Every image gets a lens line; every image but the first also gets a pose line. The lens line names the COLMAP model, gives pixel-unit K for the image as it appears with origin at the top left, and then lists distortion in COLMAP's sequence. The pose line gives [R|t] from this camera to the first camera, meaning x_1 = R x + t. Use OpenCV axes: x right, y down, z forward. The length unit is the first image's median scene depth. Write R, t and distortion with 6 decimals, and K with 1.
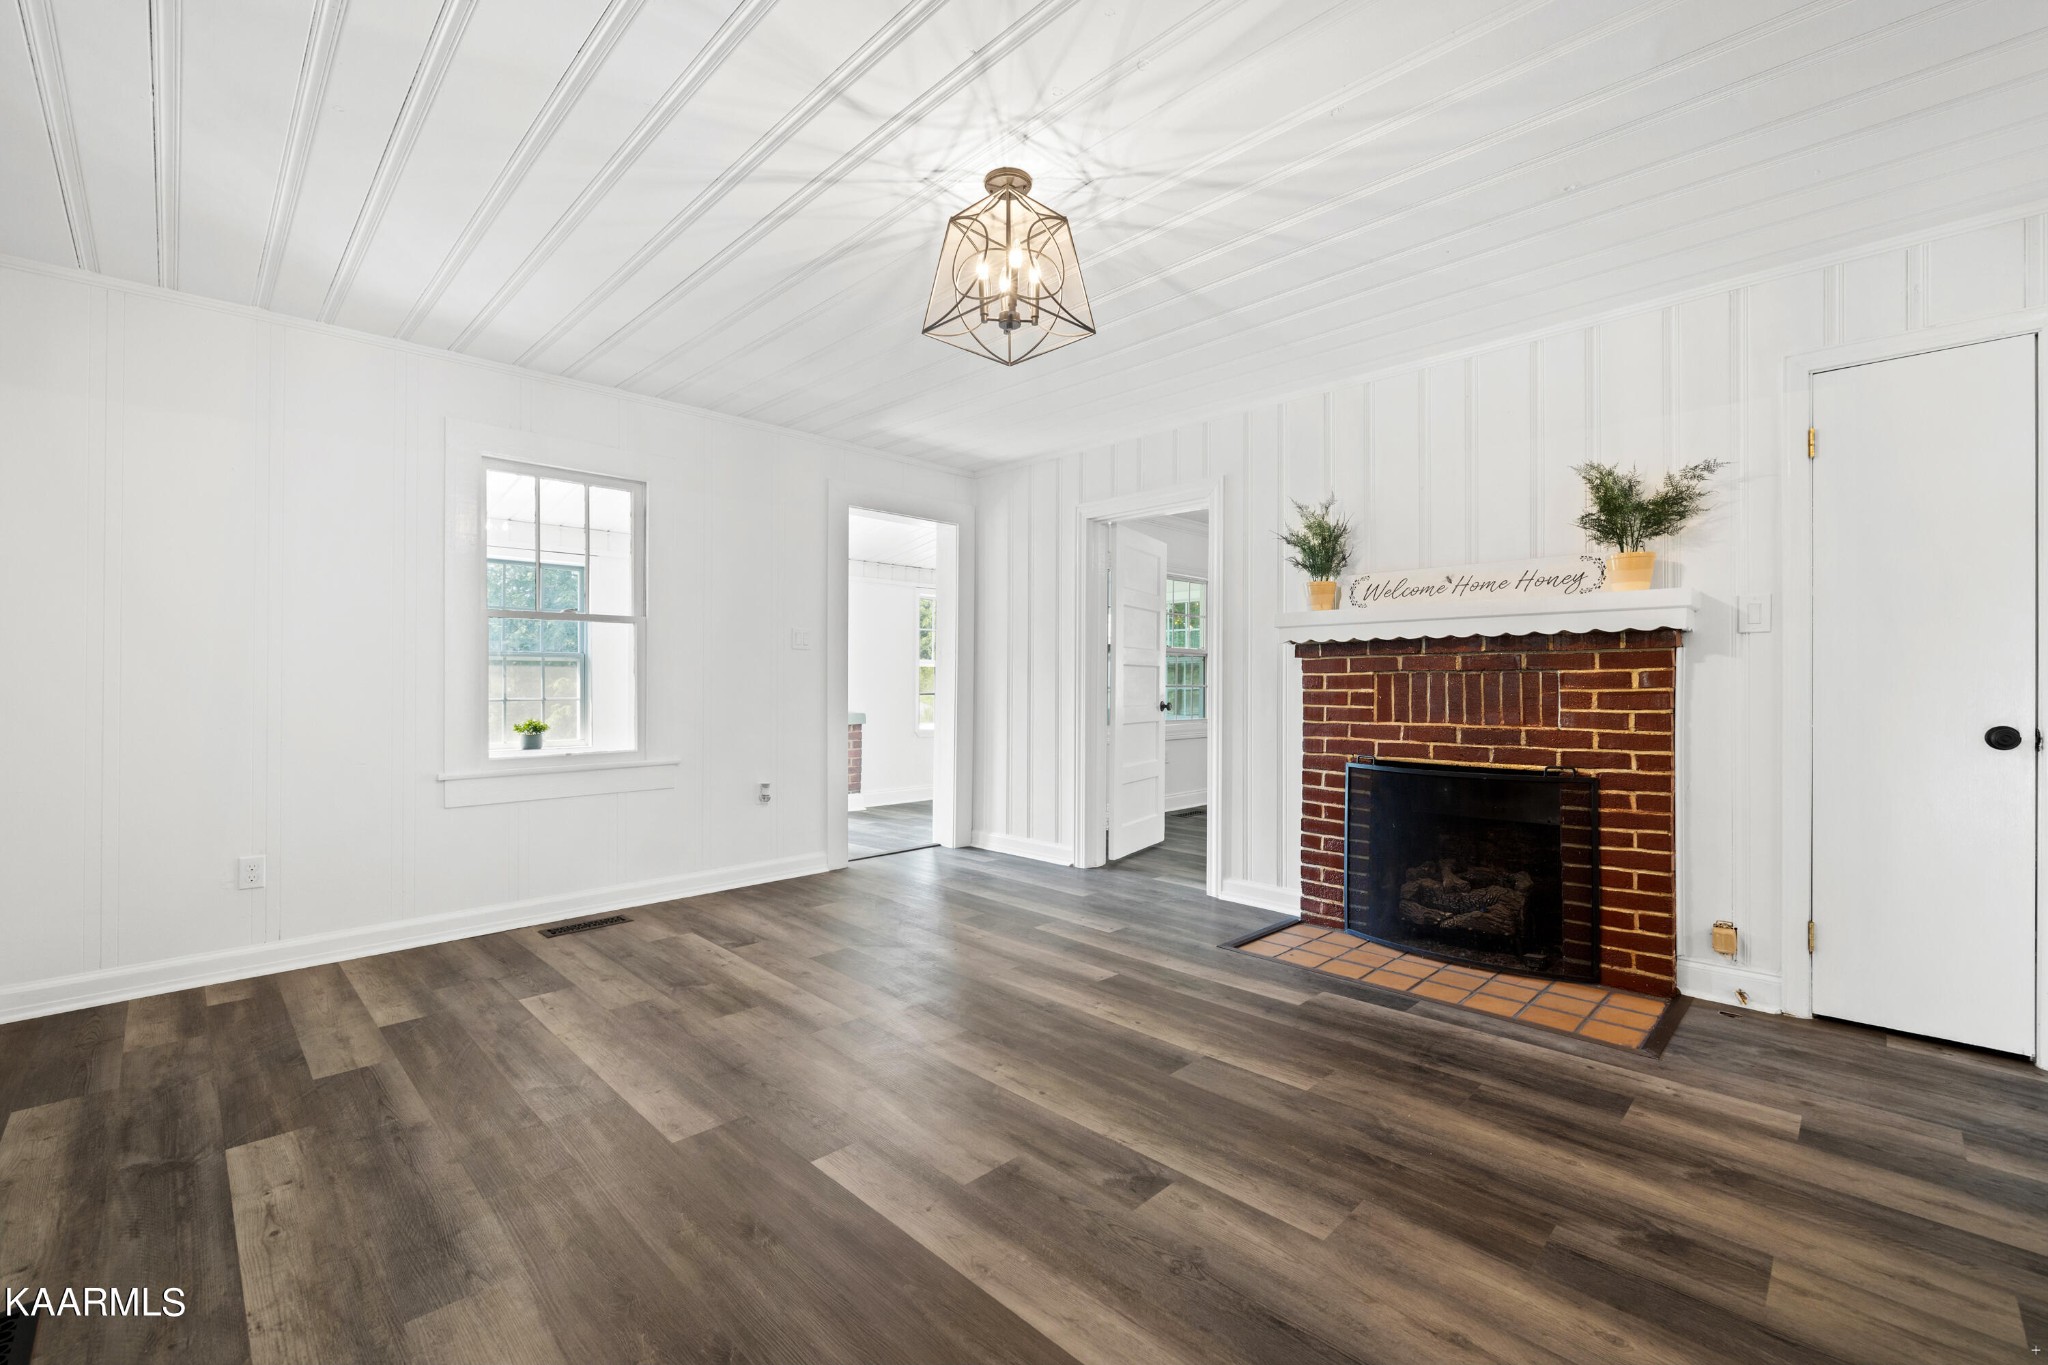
lens RADIAL K [[861.4, 0, 1024.0], [0, 861.4, 681.0], [0, 0, 1]] dist [-0.000850, 0.000169]
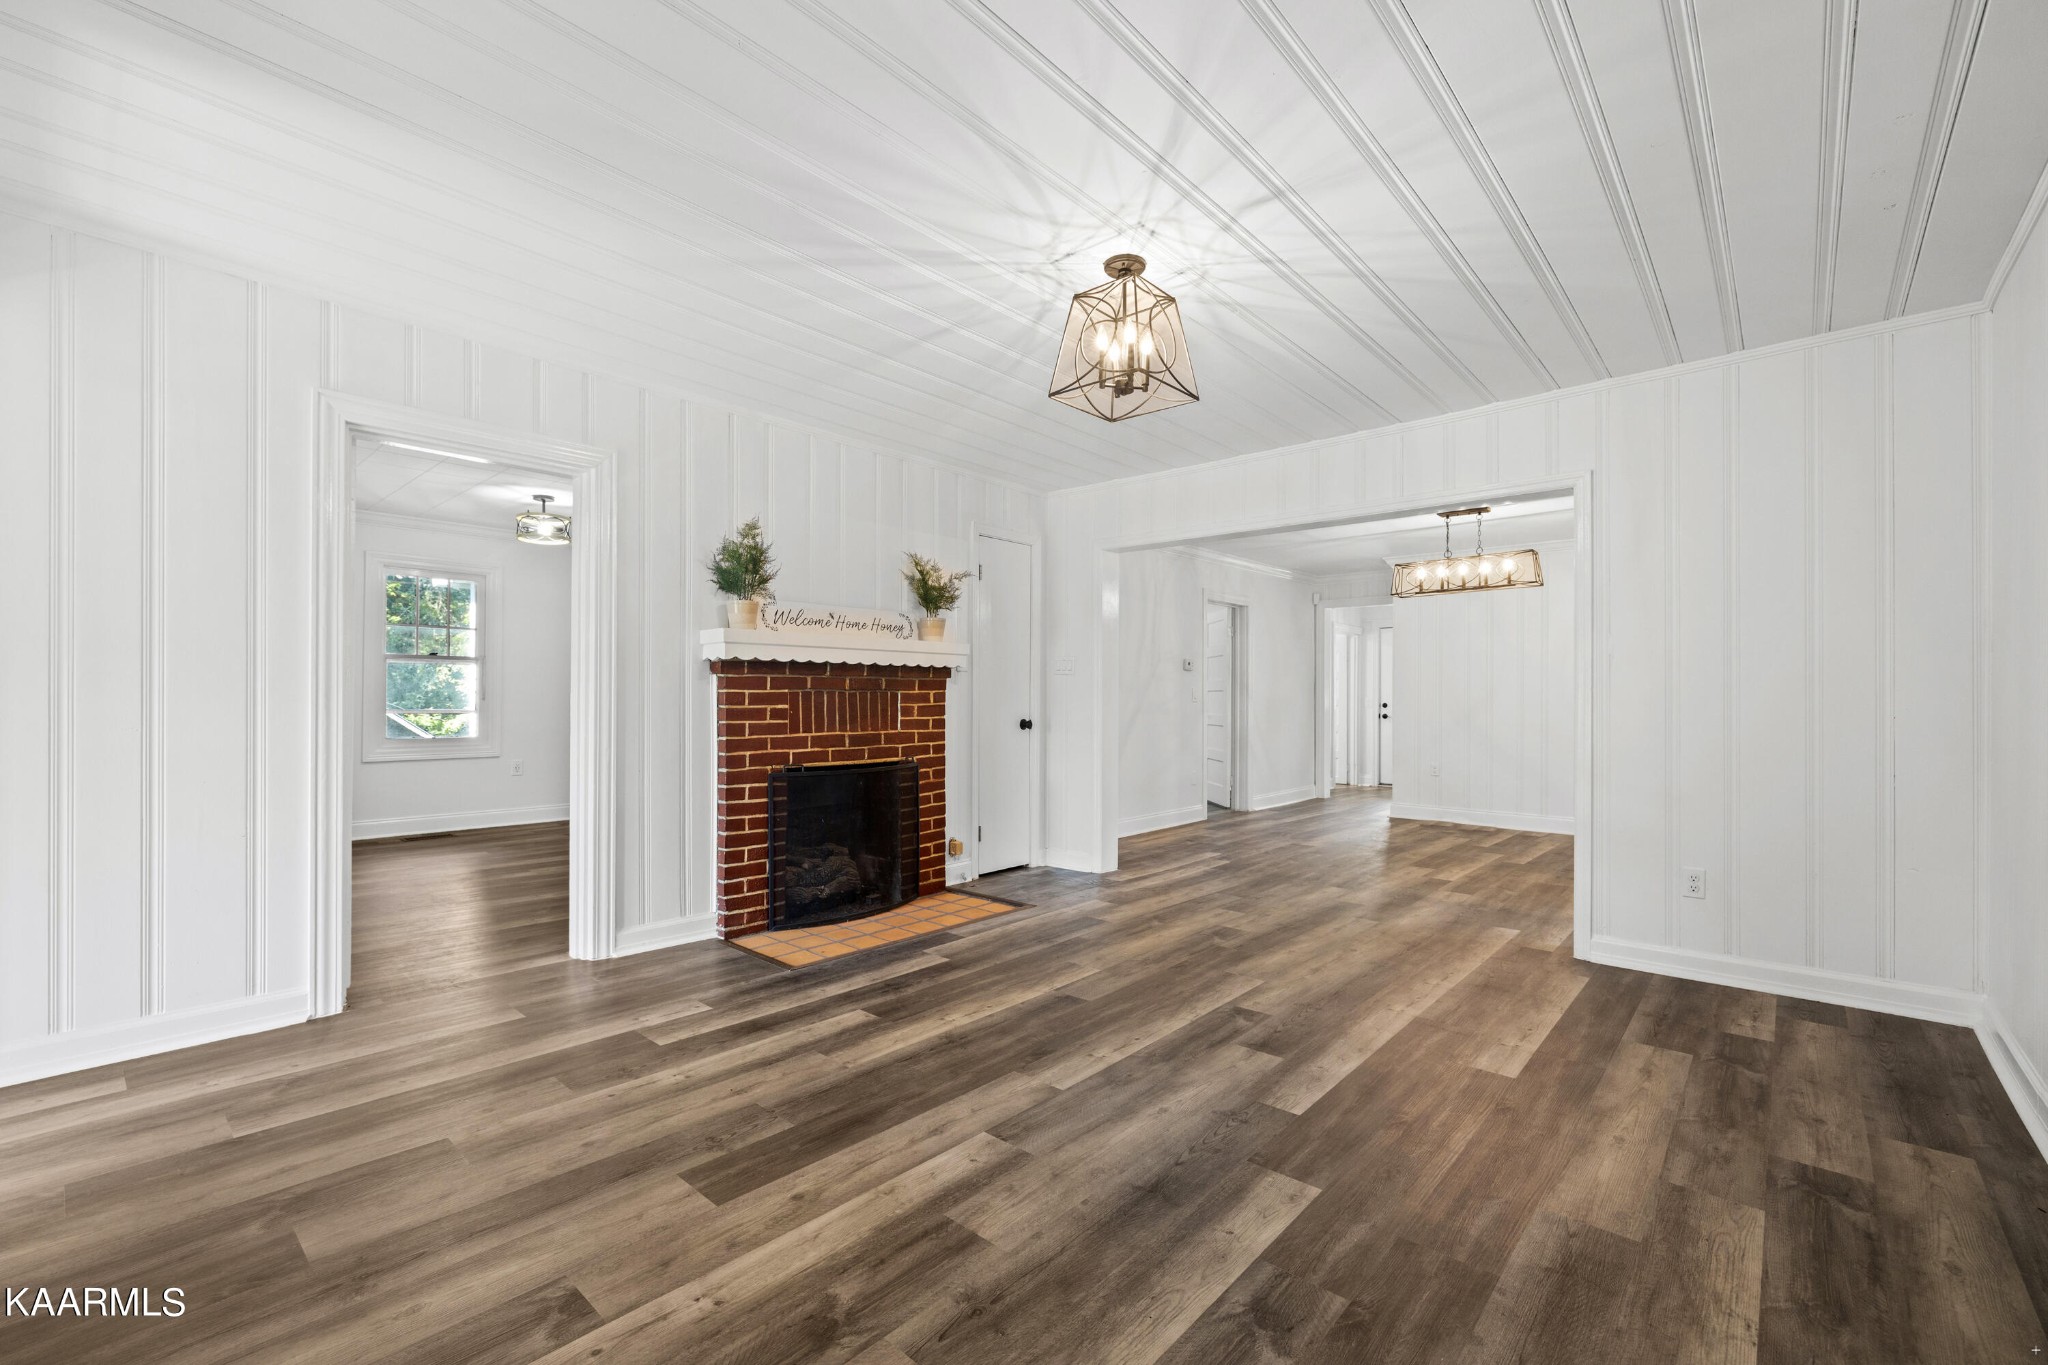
lens RADIAL K [[861.4, 0, 1030.1], [0, 861.4, 697.9], [0, 0, 1]] dist [-0.000850, 0.000169]
pose [[-0.061336, -0.002759, 0.998113, -0.865247], [-0.008607, 0.999960, 0.002235, -0.006027], [-0.998080, -0.008454, -0.061357, 0.894727]]
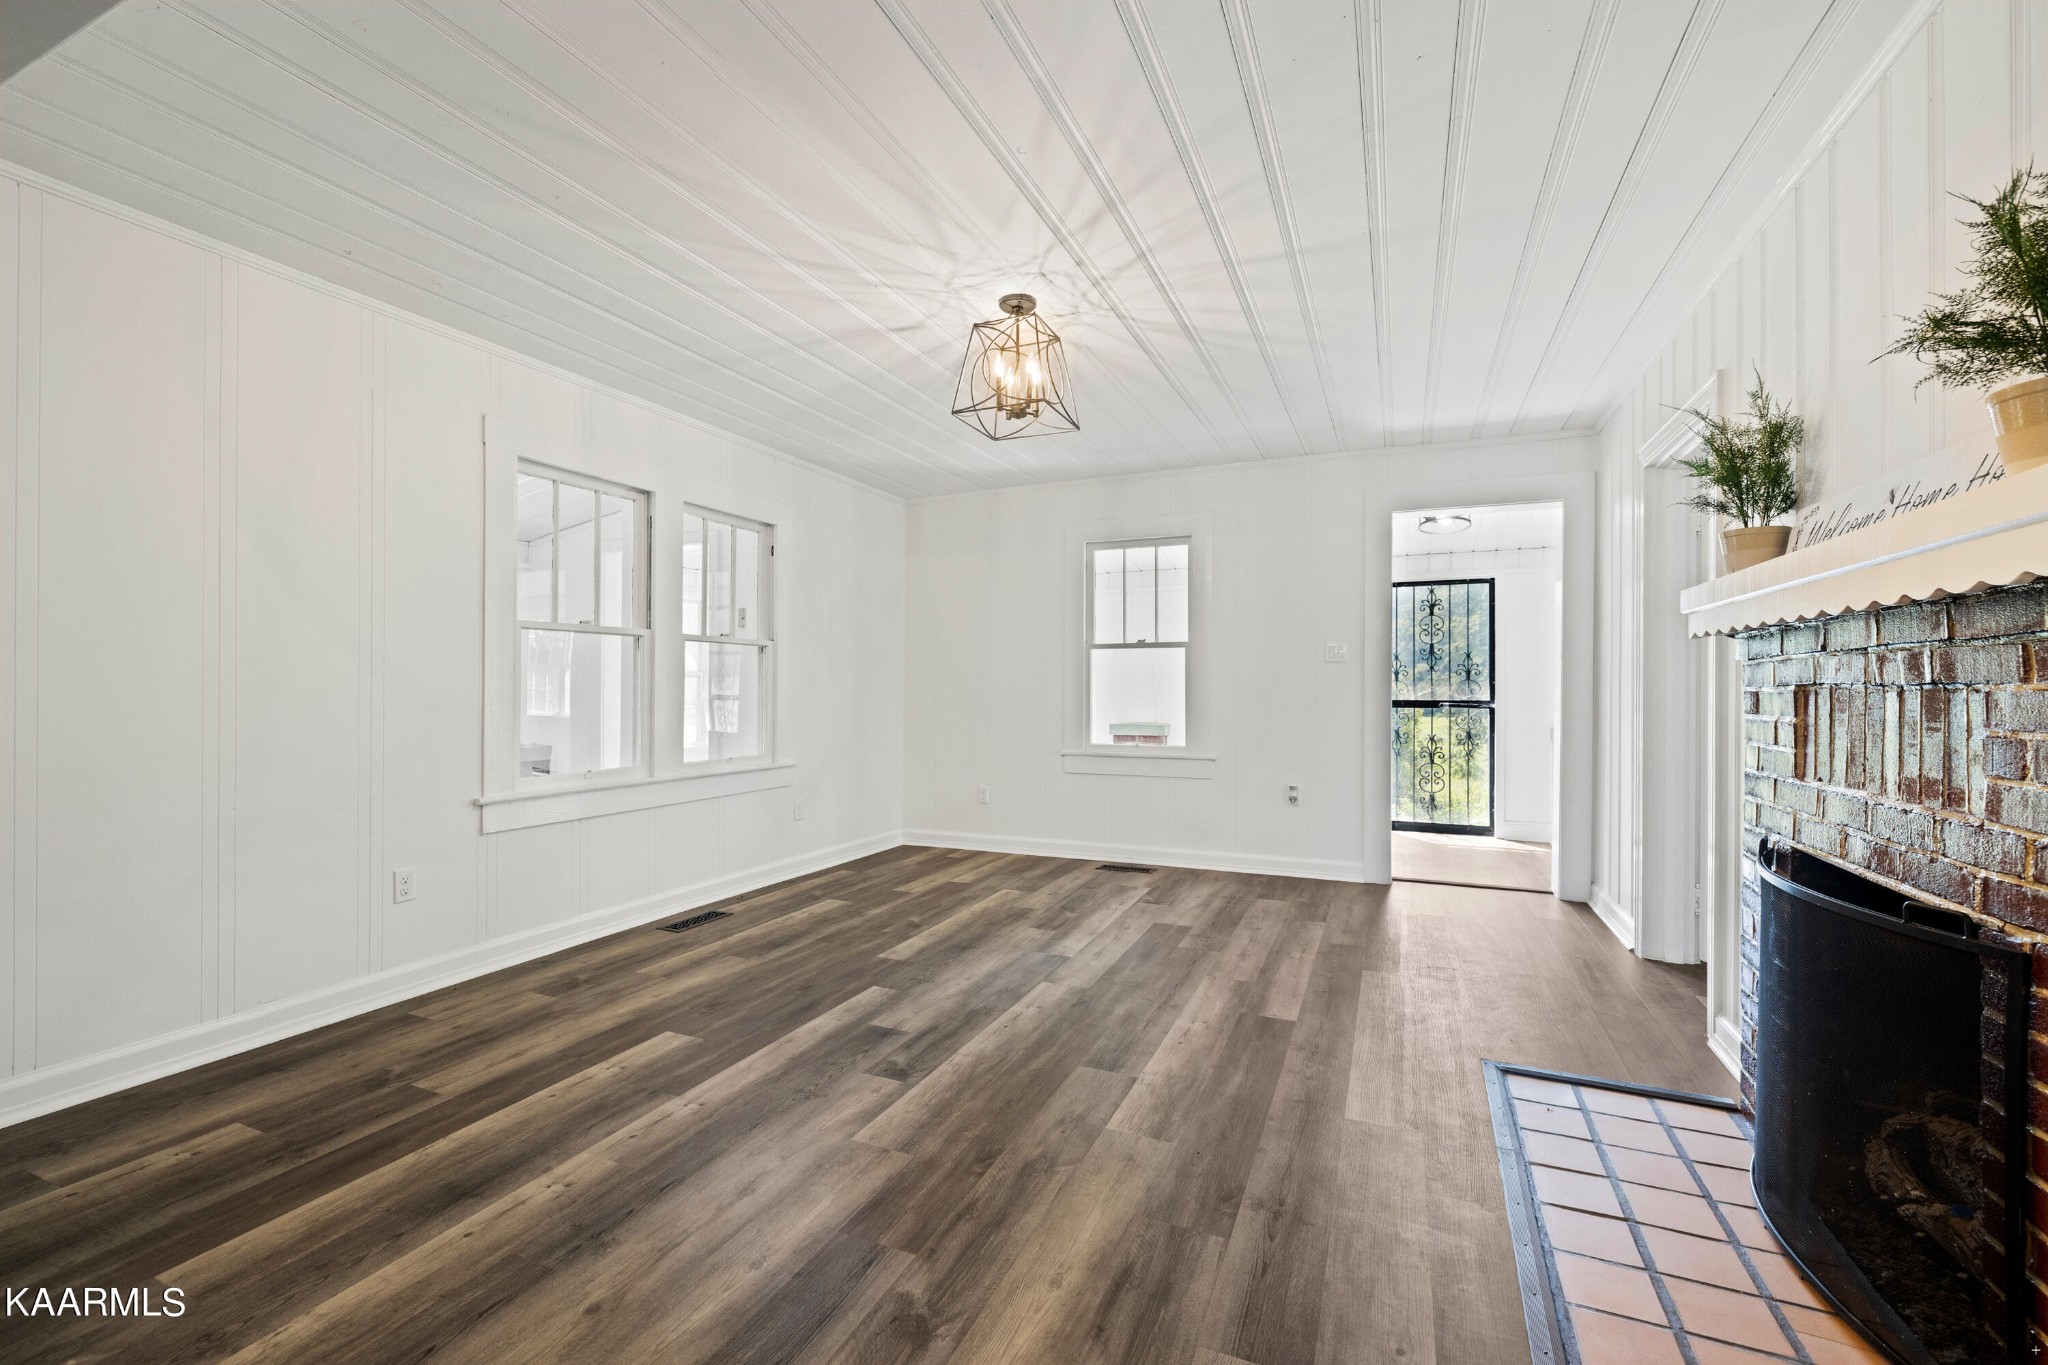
lens RADIAL K [[861.4, 0, 1020.2], [0, 861.4, 685.3], [0, 0, 1]] dist [-0.000850, 0.000169]
pose [[0.356877, 0.000593, -0.934151, 0.872279], [-0.000330, 1.000000, 0.000509, -0.014175], [0.934151, 0.000126, 0.356877, 0.415344]]
